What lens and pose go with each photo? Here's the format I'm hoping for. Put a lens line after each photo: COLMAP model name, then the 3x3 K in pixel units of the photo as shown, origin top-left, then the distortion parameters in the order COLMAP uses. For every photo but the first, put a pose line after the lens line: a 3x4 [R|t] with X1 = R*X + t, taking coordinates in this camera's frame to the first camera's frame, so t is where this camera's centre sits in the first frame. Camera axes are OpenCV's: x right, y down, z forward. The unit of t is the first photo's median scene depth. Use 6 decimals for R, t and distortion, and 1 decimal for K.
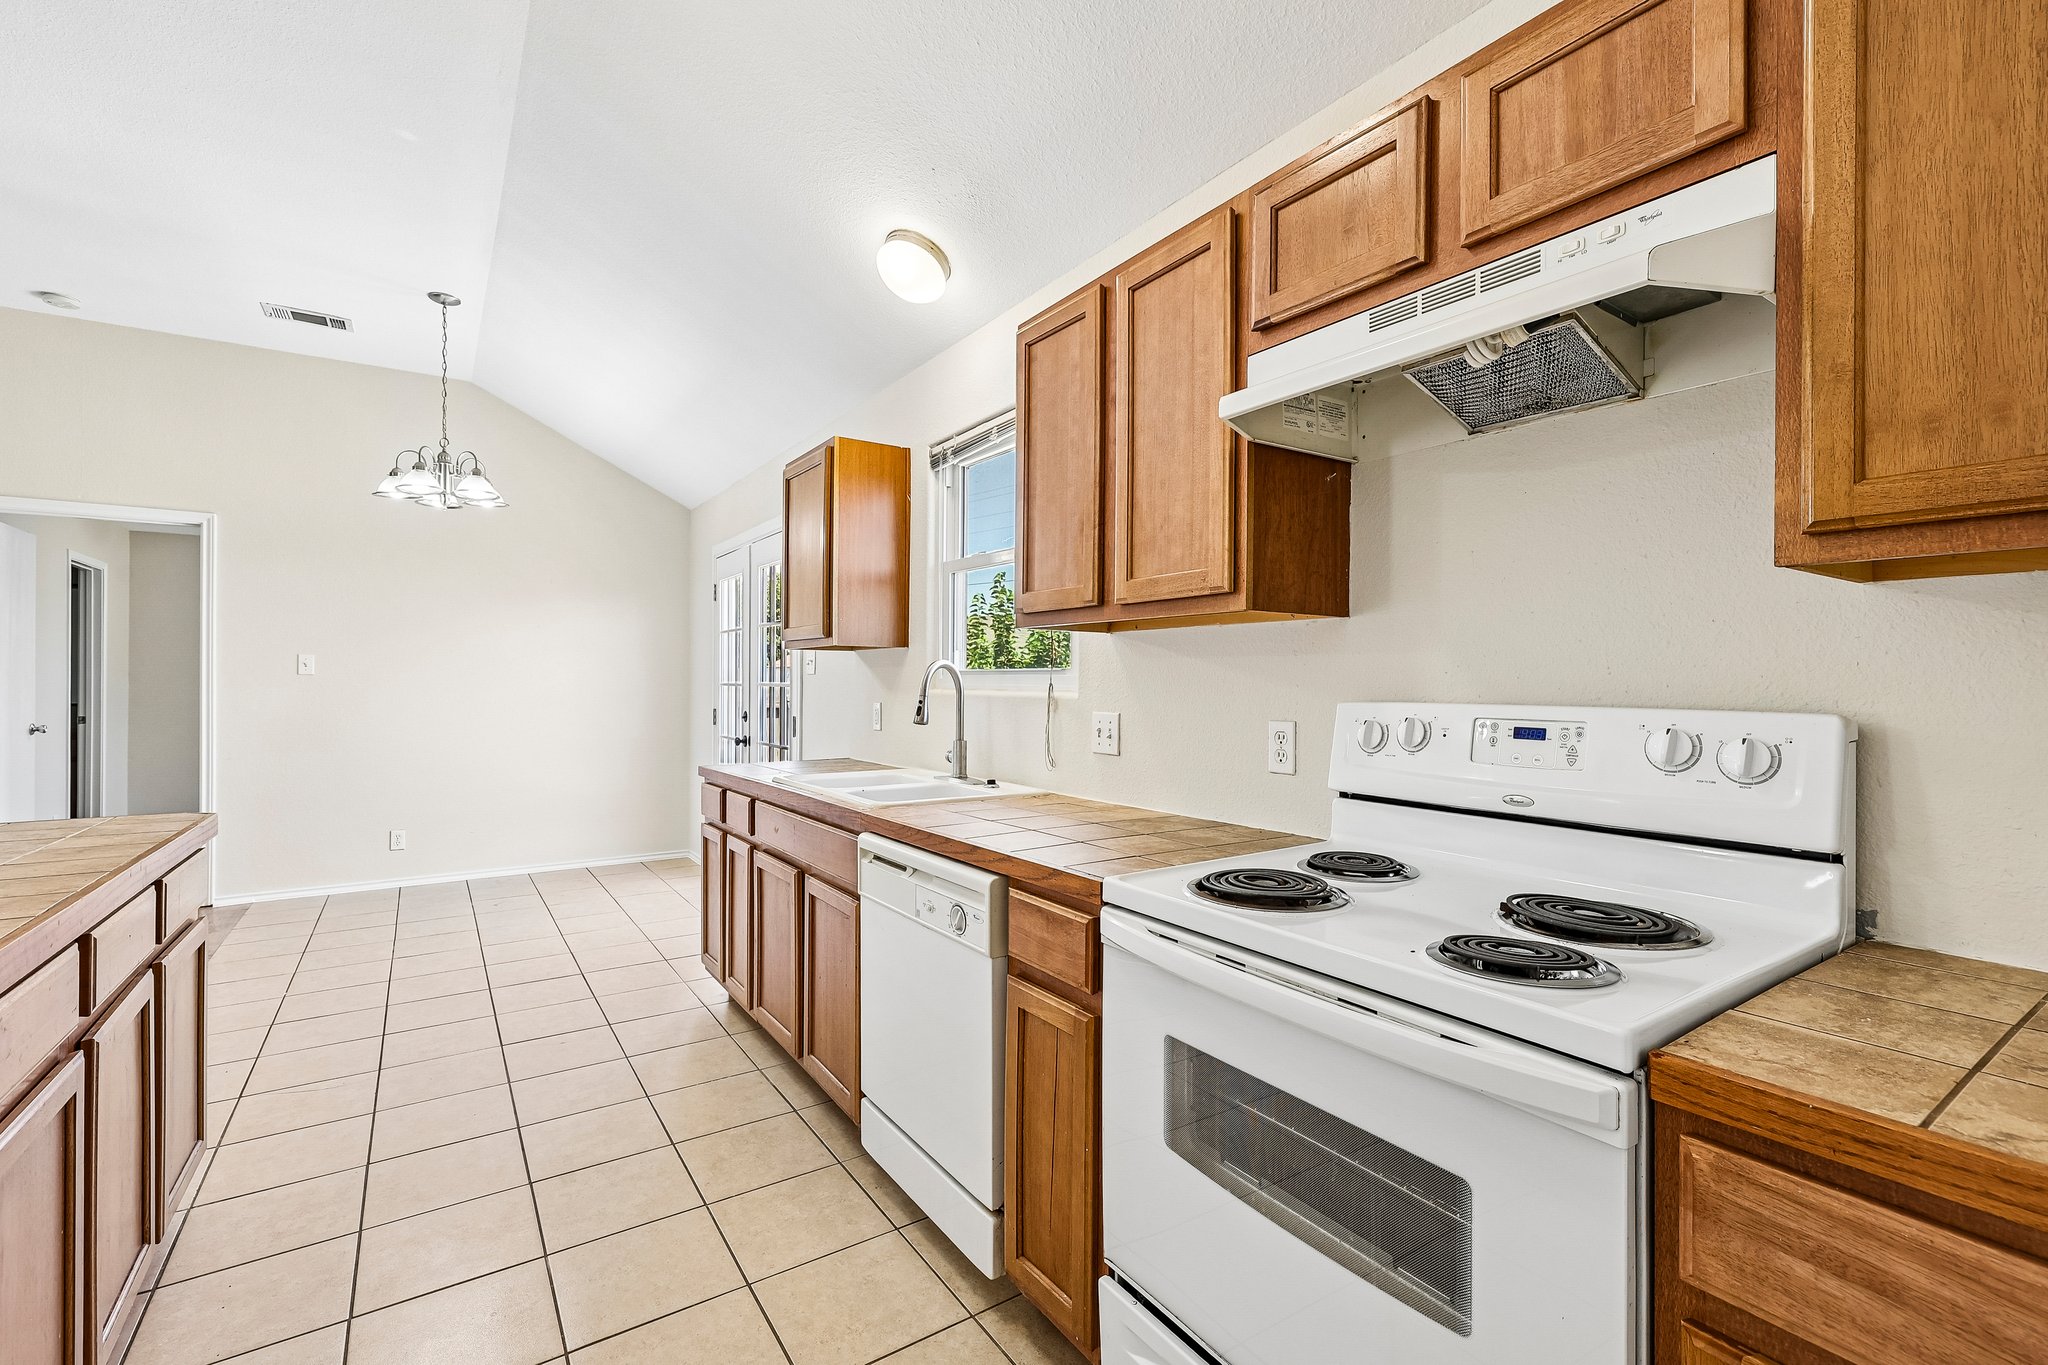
lens RADIAL K [[880.6, 0, 1032.7], [0, 880.6, 684.1], [0, 0, 1]] dist [-0.000386, 0.000294]
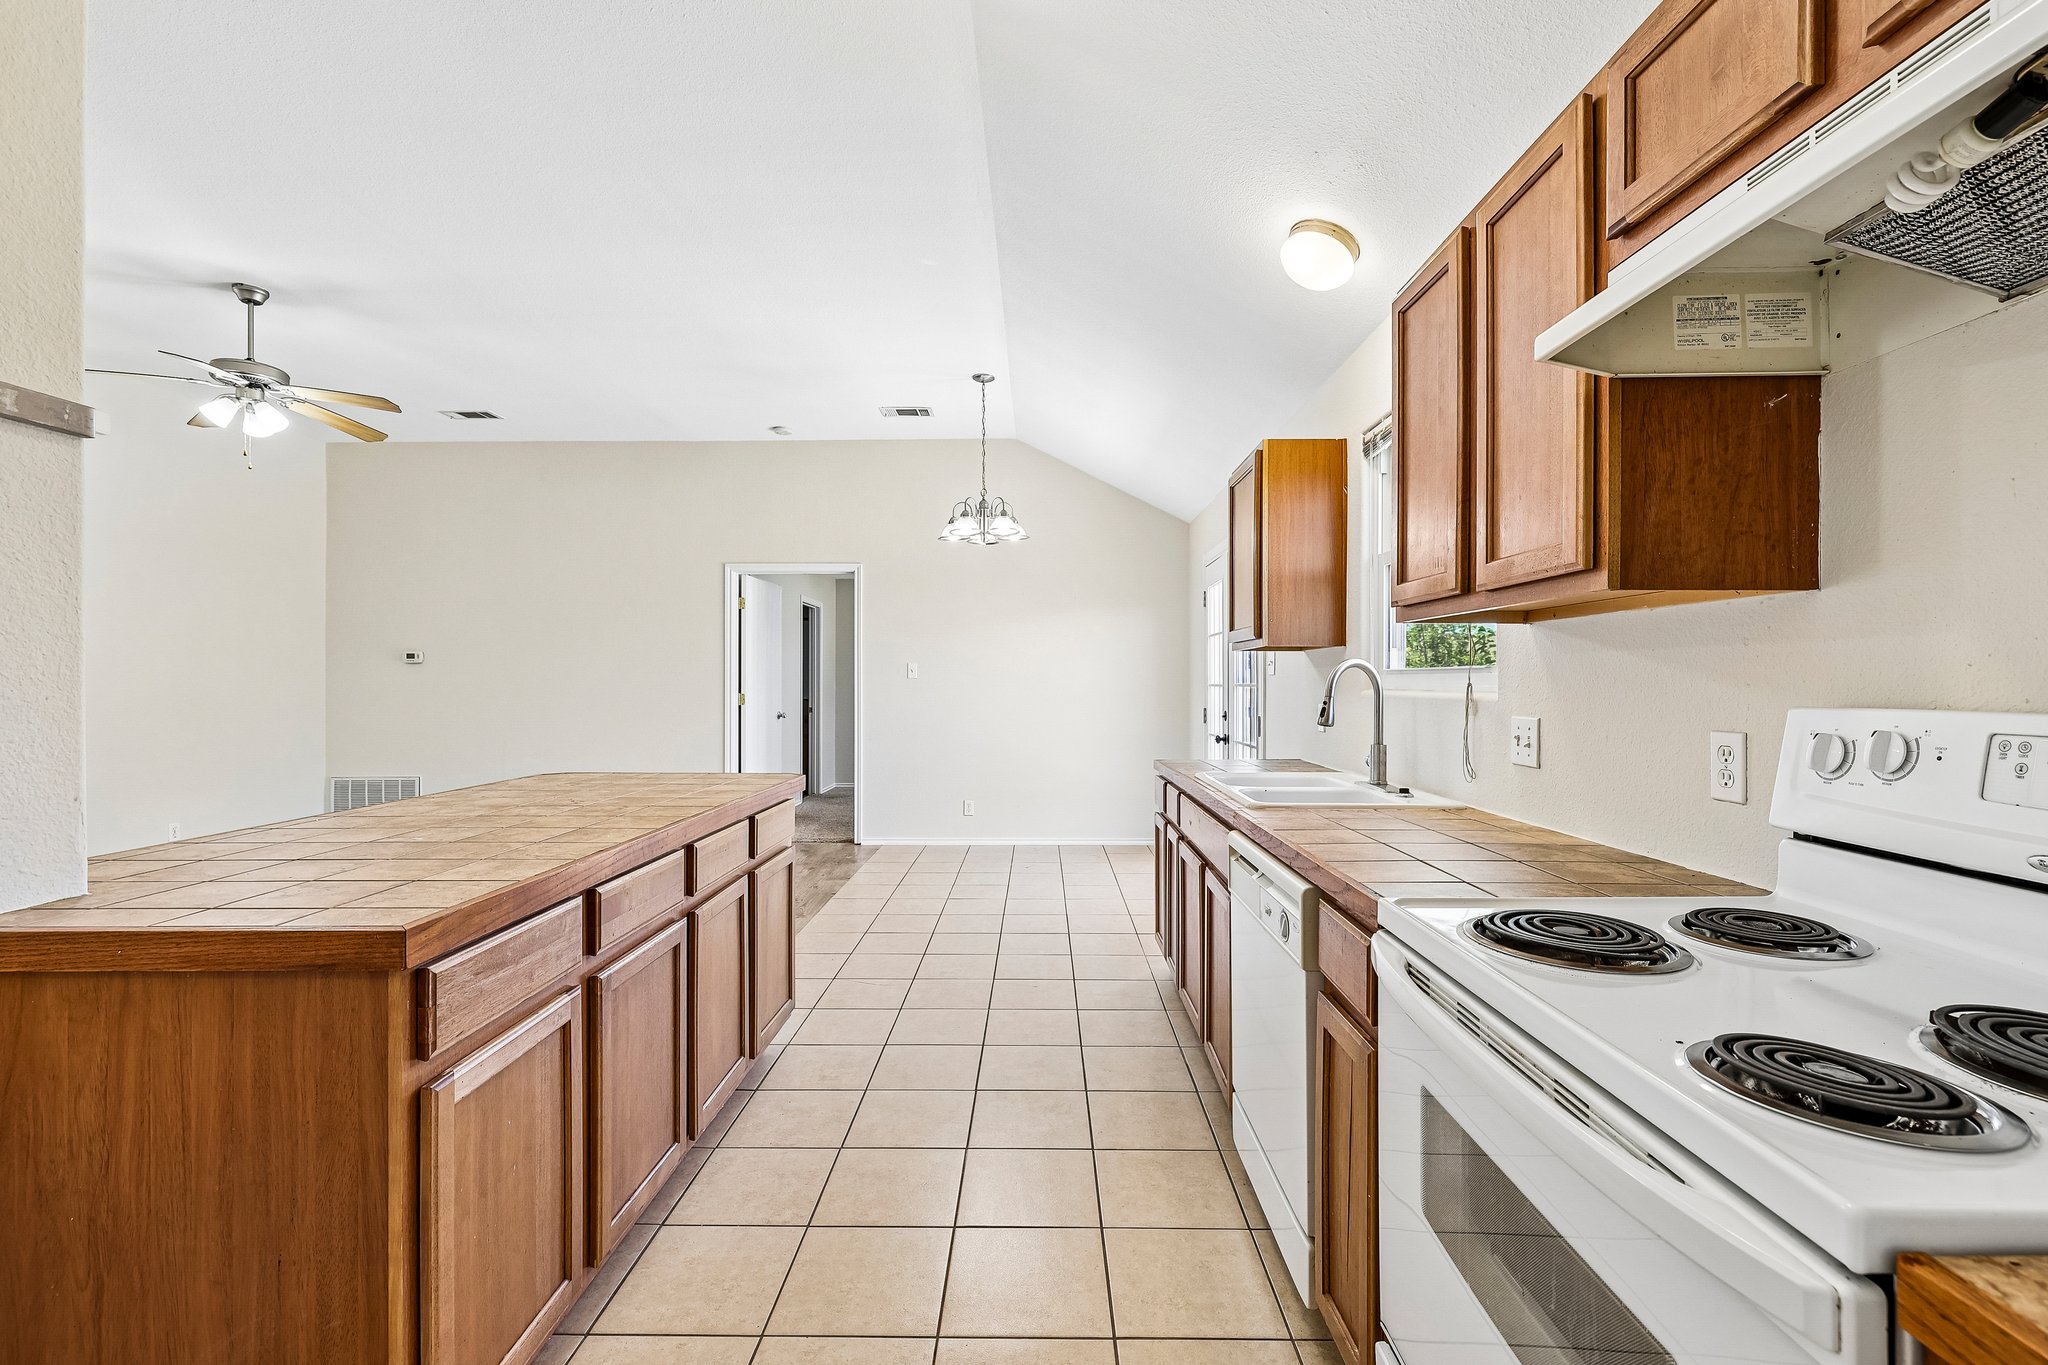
lens RADIAL K [[880.6, 0, 1059.5], [0, 880.6, 681.3], [0, 0, 1]] dist [-0.000386, 0.000294]
pose [[0.824471, -0.003900, -0.565890, 0.239623], [0.001401, 0.999987, -0.004850, 0.001398], [0.565902, 0.003206, 0.824466, 0.052206]]
